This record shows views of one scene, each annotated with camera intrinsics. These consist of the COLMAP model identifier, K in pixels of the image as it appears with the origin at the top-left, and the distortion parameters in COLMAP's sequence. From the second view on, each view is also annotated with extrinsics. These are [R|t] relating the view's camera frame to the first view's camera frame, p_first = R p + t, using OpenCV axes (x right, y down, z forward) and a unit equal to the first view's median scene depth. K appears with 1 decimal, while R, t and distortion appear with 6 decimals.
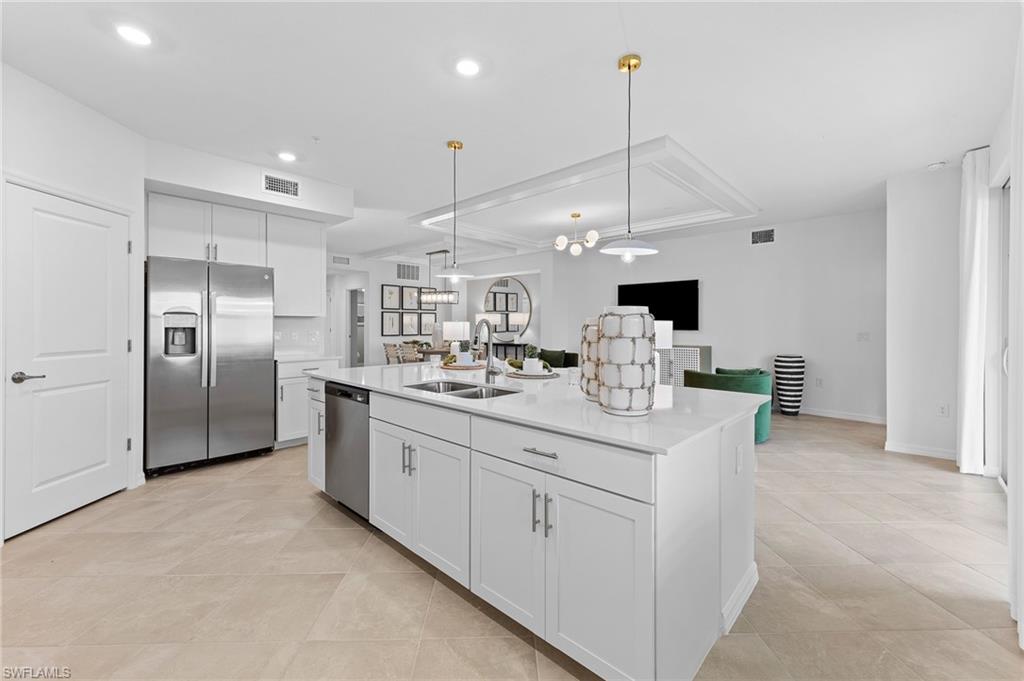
lens RADIAL K [[416.8, 0, 512.5], [0, 416.8, 326.0], [0, 0, 1]] dist [0.001341, 0.000208]
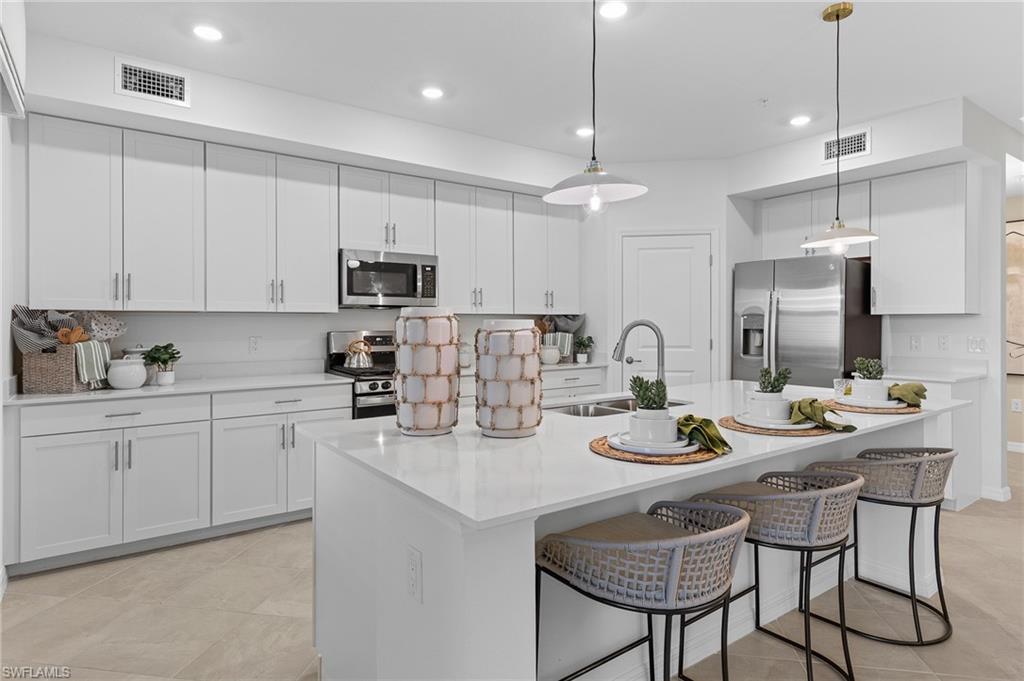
lens RADIAL K [[563.5, 0, 515.1], [0, 563.5, 322.6], [0, 0, 1]] dist [-0.001920, 0.000478]
pose [[-0.185911, -0.000260, -0.982566, 0.688692], [-0.002061, 0.999998, 0.000125, -0.011504], [0.982564, 0.002048, -0.185912, 0.698776]]
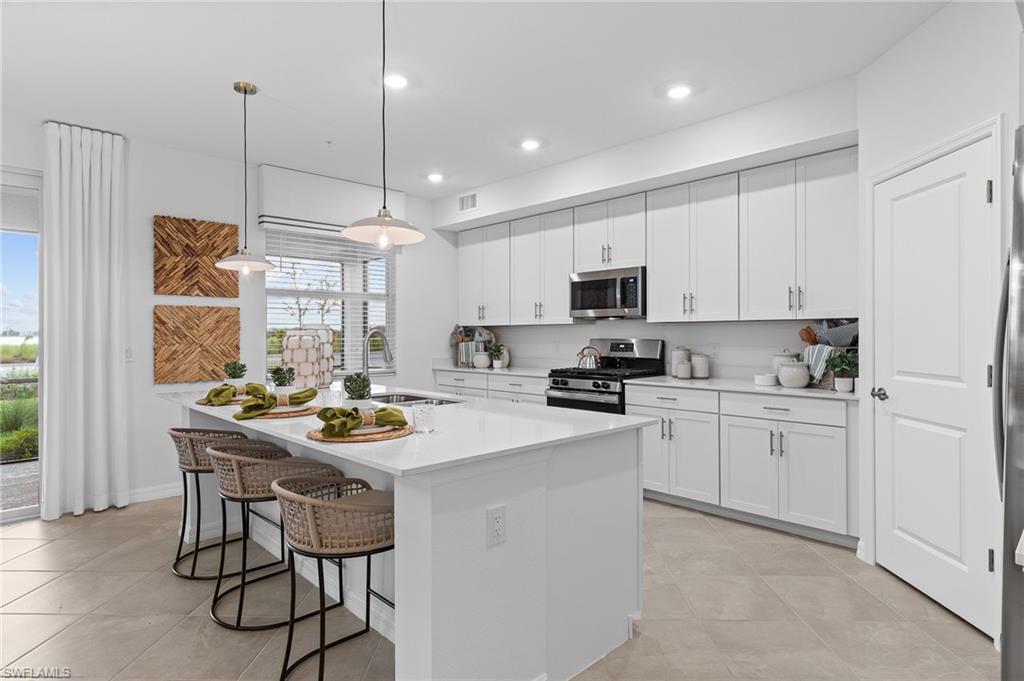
lens RADIAL K [[557.2, 0, 514.0], [0, 557.2, 334.1], [0, 0, 1]] dist [-0.002447, -0.000284]
pose [[-0.998800, 0.002720, 0.048907, -0.318088], [0.002850, 0.999993, 0.002578, -0.008780], [-0.048900, 0.002714, -0.998800, 1.617505]]
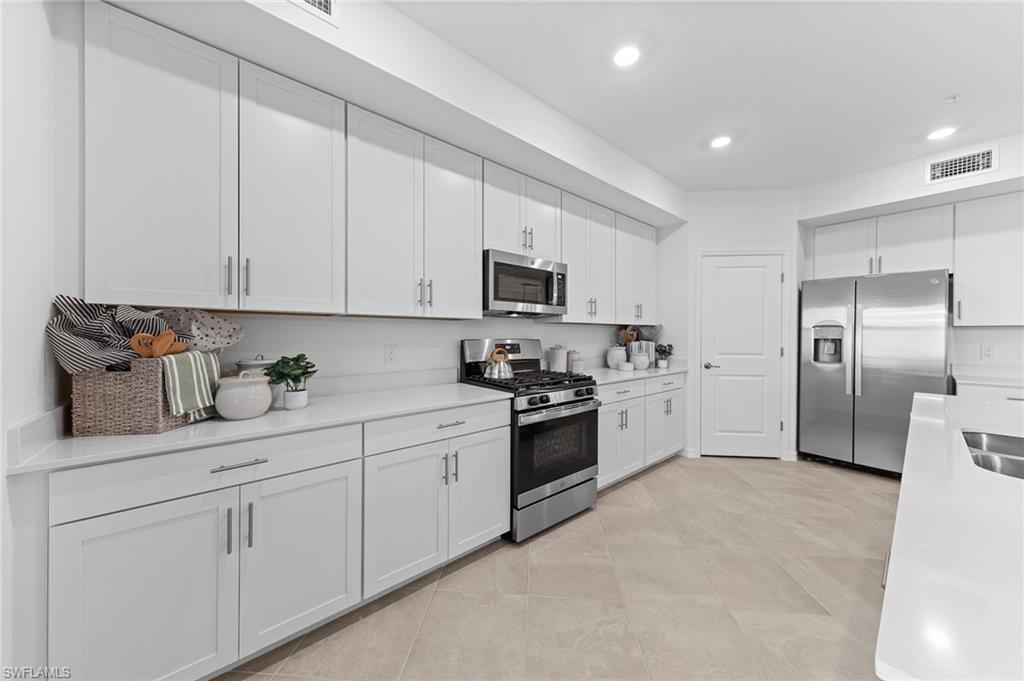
lens RADIAL K [[346.9, 0, 510.8], [0, 346.9, 334.6], [0, 0, 1]] dist [0.000575, 0.000016]
pose [[-0.111182, 0.000560, -0.993800, 0.257216], [-0.007269, 0.999973, 0.001377, -0.002594], [0.993774, 0.007377, -0.111175, 0.244390]]
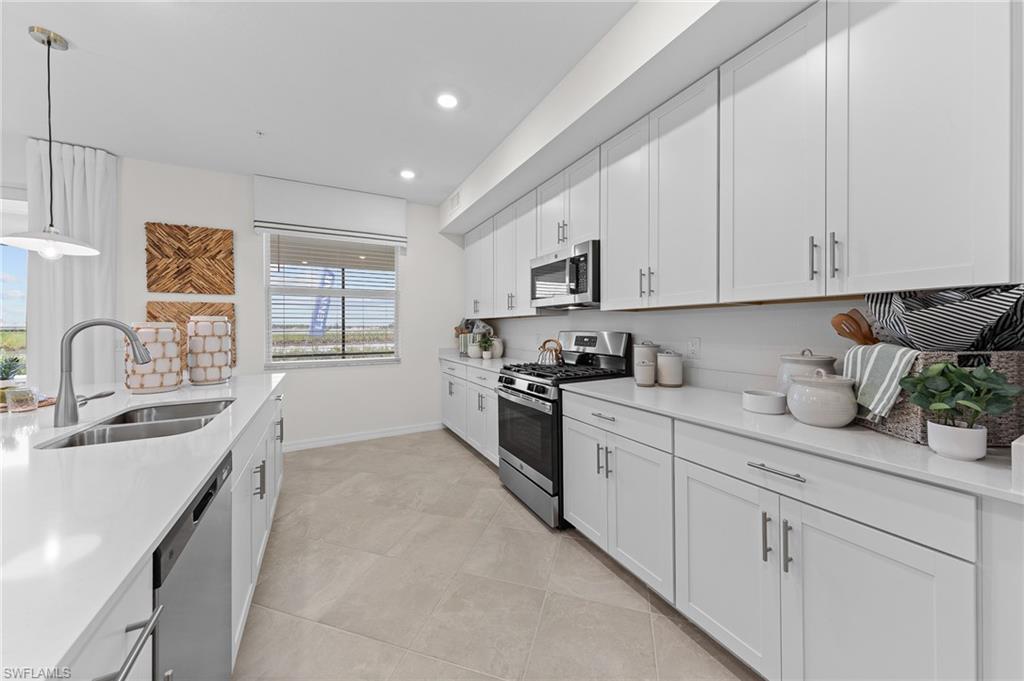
lens RADIAL K [[353.2, 0, 510.3], [0, 353.2, 330.2], [0, 0, 1]] dist [0.000987, 0.000076]
pose [[-0.947503, 0.002285, 0.319738, -0.621585], [0.006029, 0.999924, 0.010719, -0.003833], [-0.319689, 0.012084, -0.947445, 0.958724]]
